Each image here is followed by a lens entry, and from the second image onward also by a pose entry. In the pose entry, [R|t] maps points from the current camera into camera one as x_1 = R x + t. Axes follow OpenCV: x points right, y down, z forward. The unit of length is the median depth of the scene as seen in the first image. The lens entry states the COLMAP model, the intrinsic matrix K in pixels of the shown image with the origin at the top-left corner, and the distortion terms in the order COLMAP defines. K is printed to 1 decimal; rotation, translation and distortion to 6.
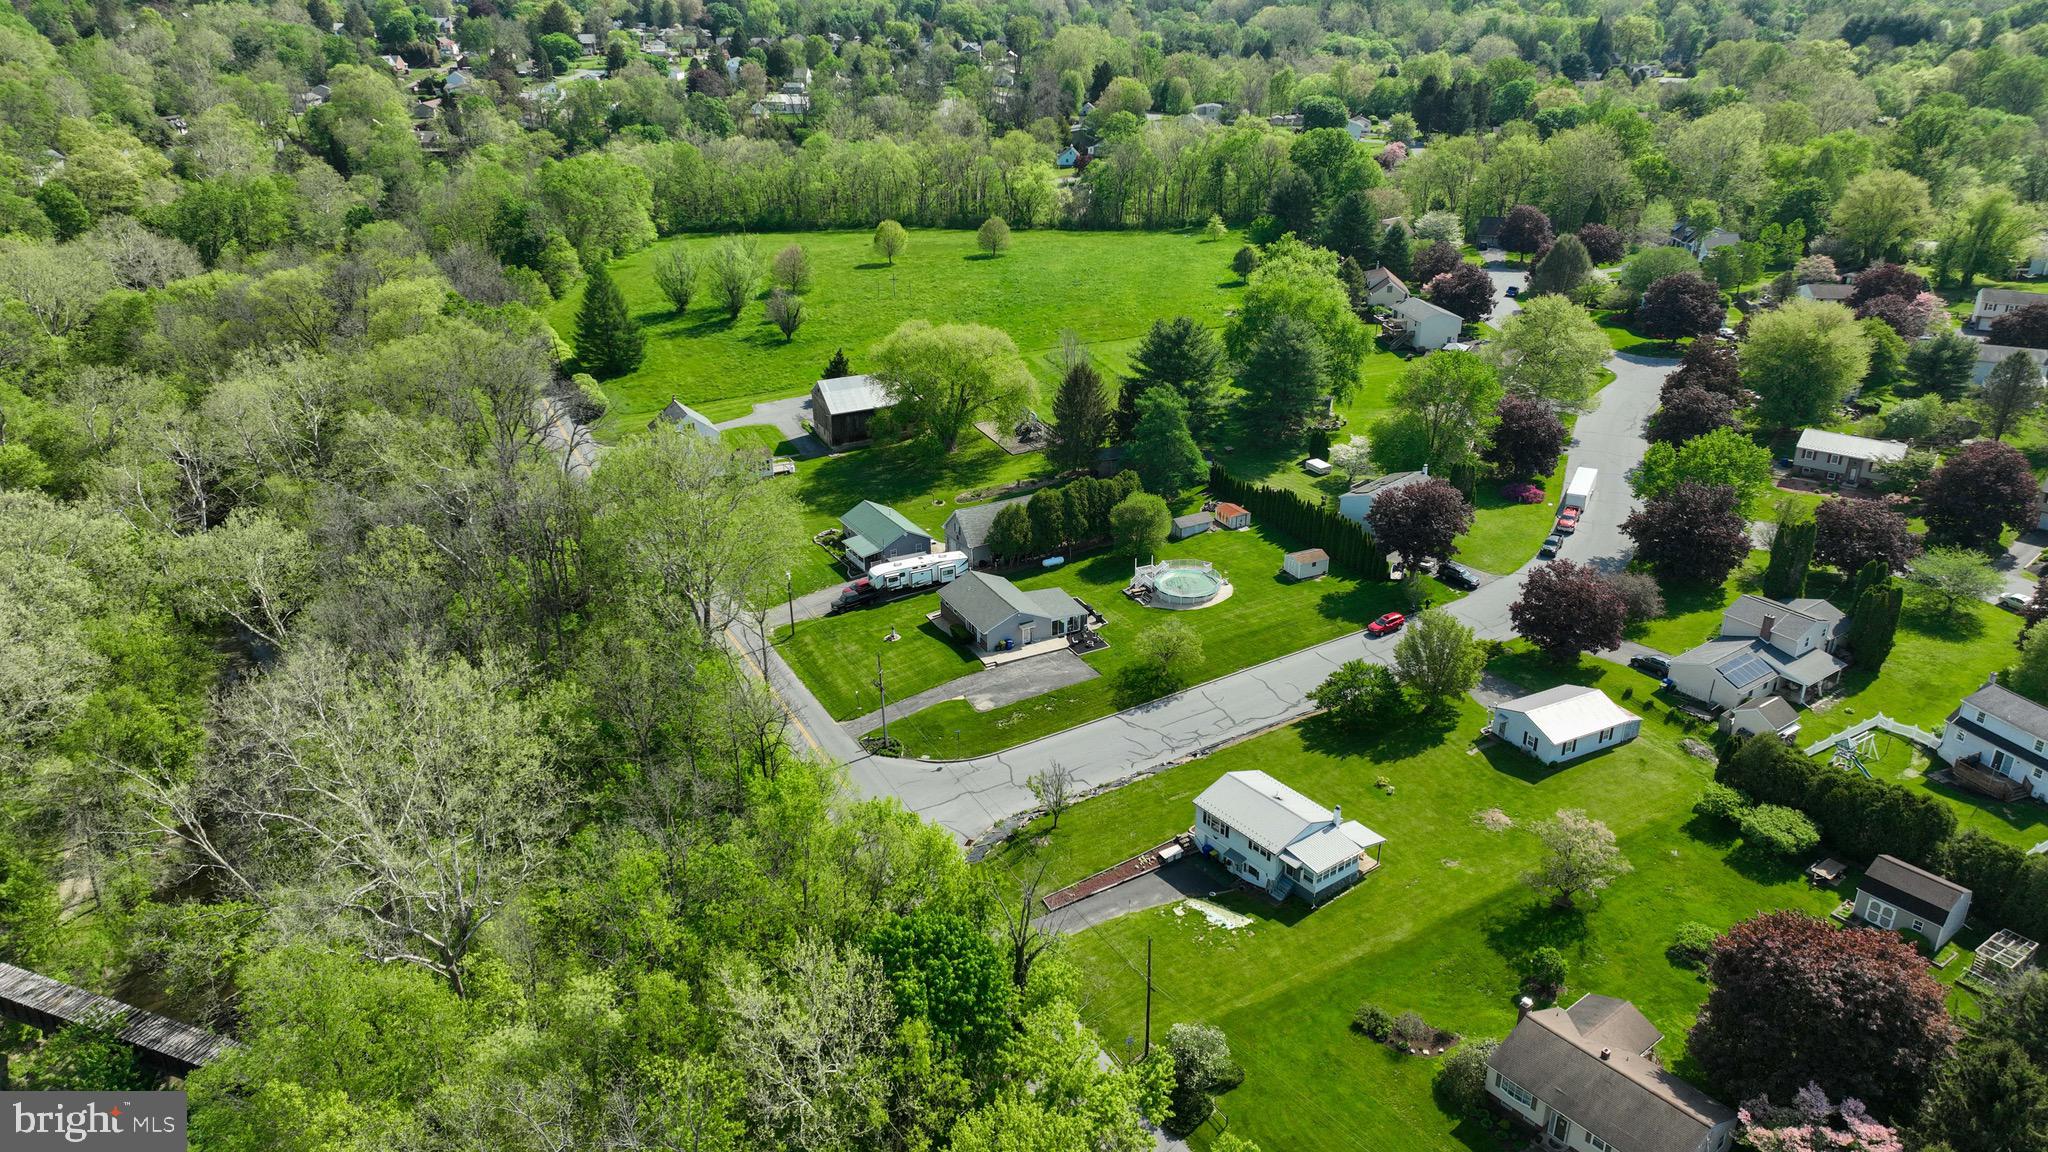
lens RADIAL K [[1453.0, 0, 1024.0], [0, 1453.0, 576.0], [0, 0, 1]] dist [0.007785, 0.000743]
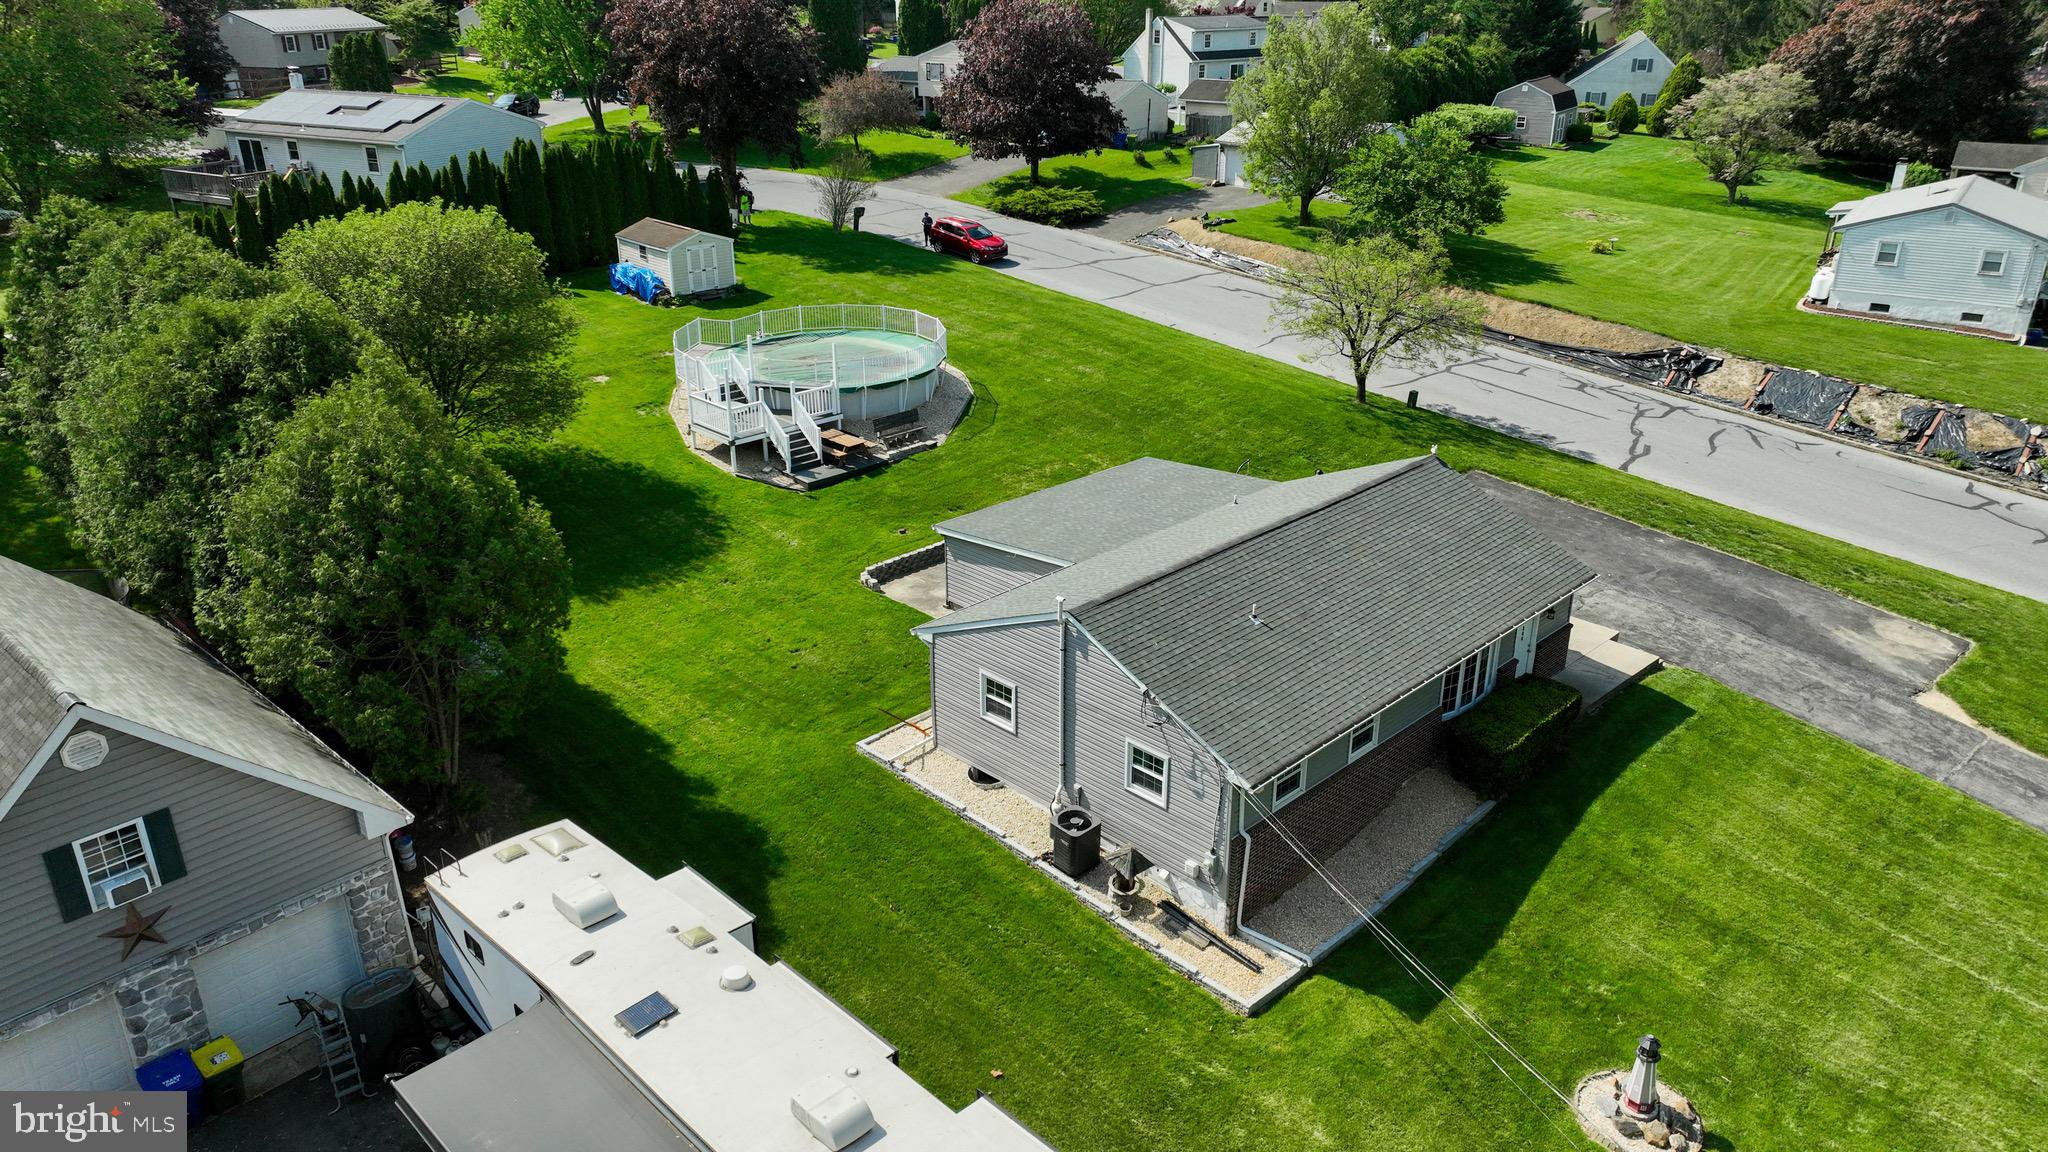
lens RADIAL K [[1453.0, 0, 1024.0], [0, 1453.0, 576.0], [0, 0, 1]] dist [0.007785, 0.000743]
pose [[-0.309323, -0.358419, 0.880827, -0.163578], [0.392141, 0.795759, 0.461513, -0.074278], [-0.866340, 0.488164, -0.105596, 1.003251]]
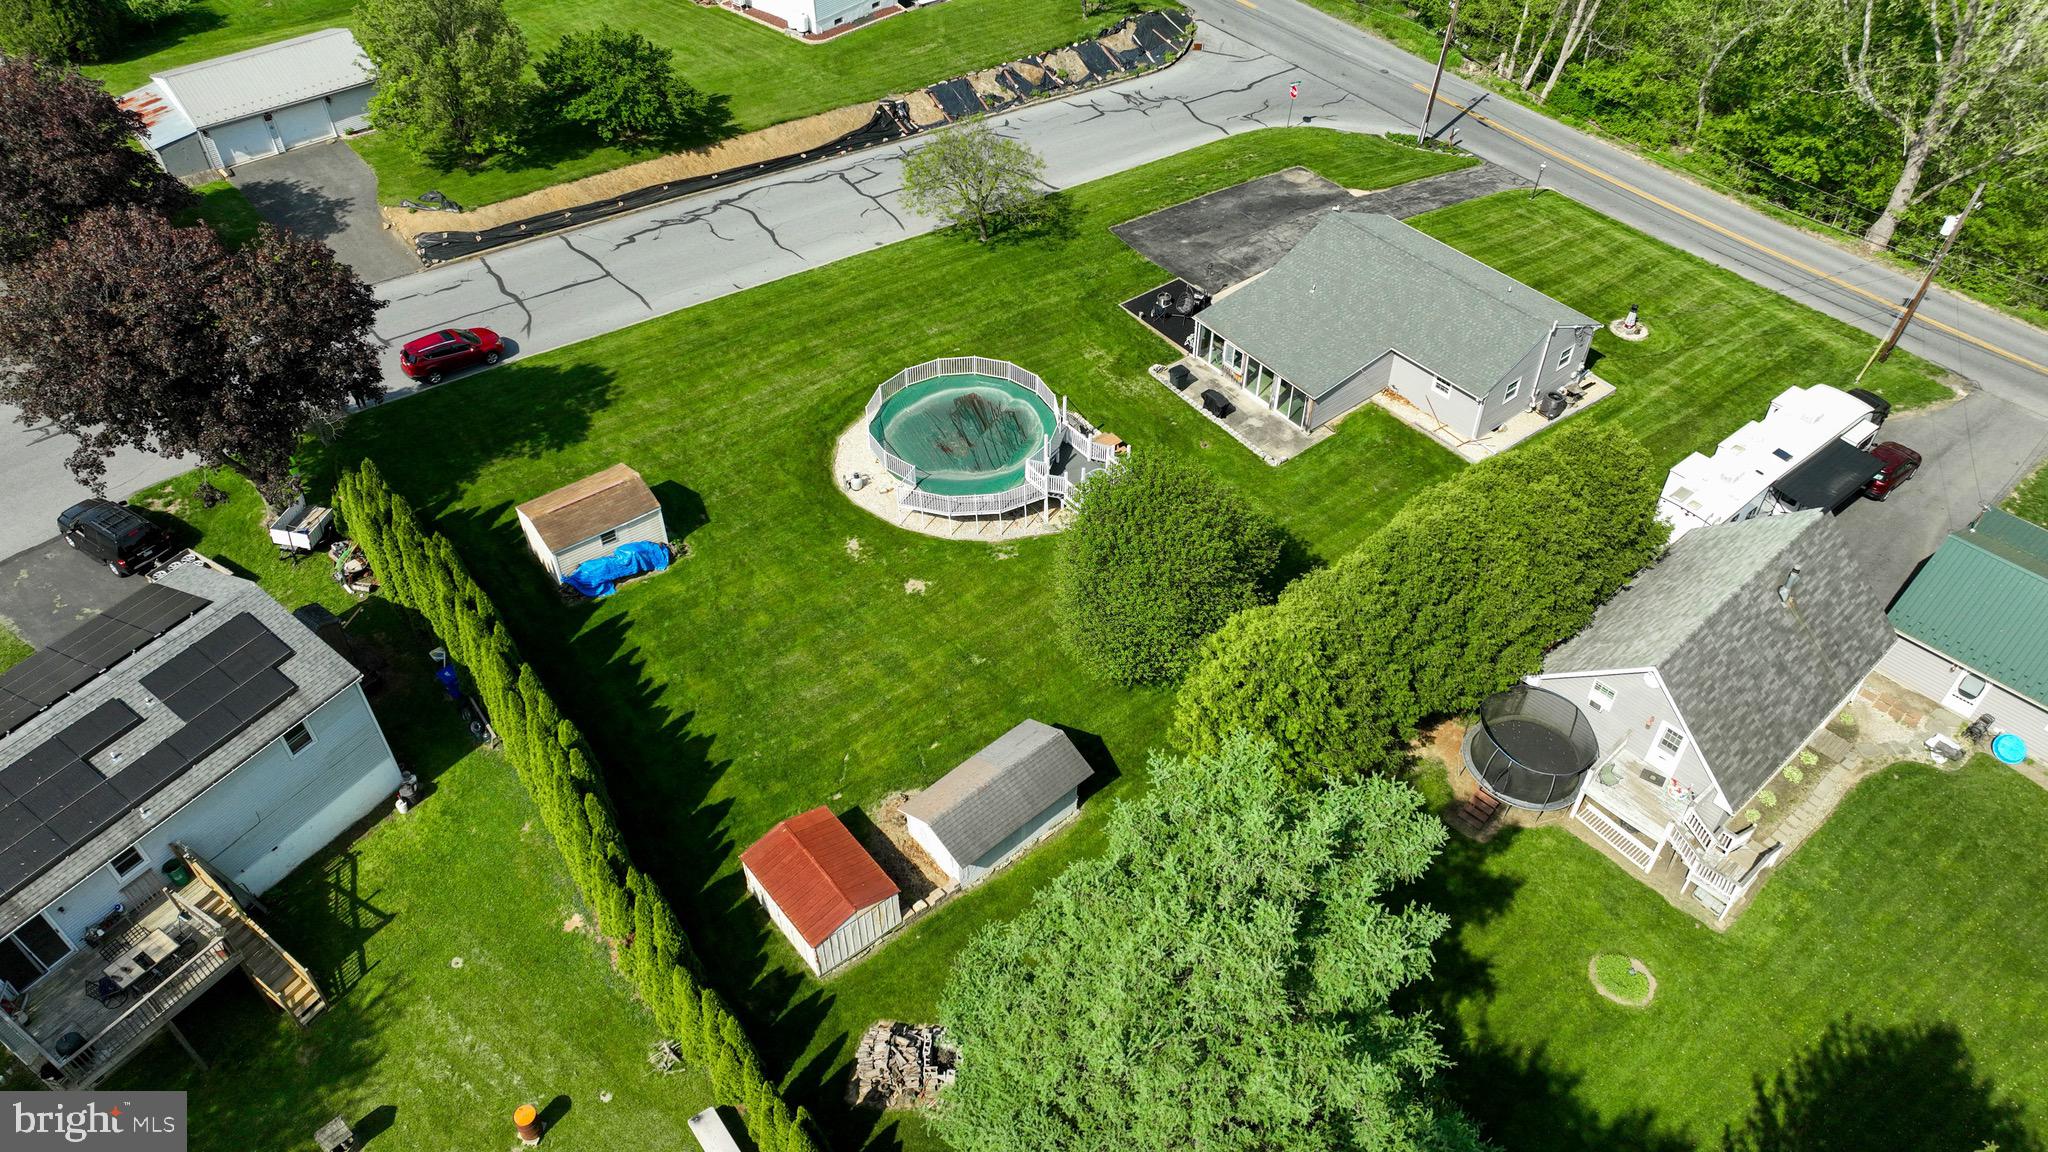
lens RADIAL K [[1453.0, 0, 1024.0], [0, 1453.0, 576.0], [0, 0, 1]] dist [0.007785, 0.000743]
pose [[-0.977179, 0.161433, -0.138063, 0.146651], [-0.066816, 0.383374, 0.921173, -0.294411], [0.201637, 0.909376, -0.363838, 1.142656]]
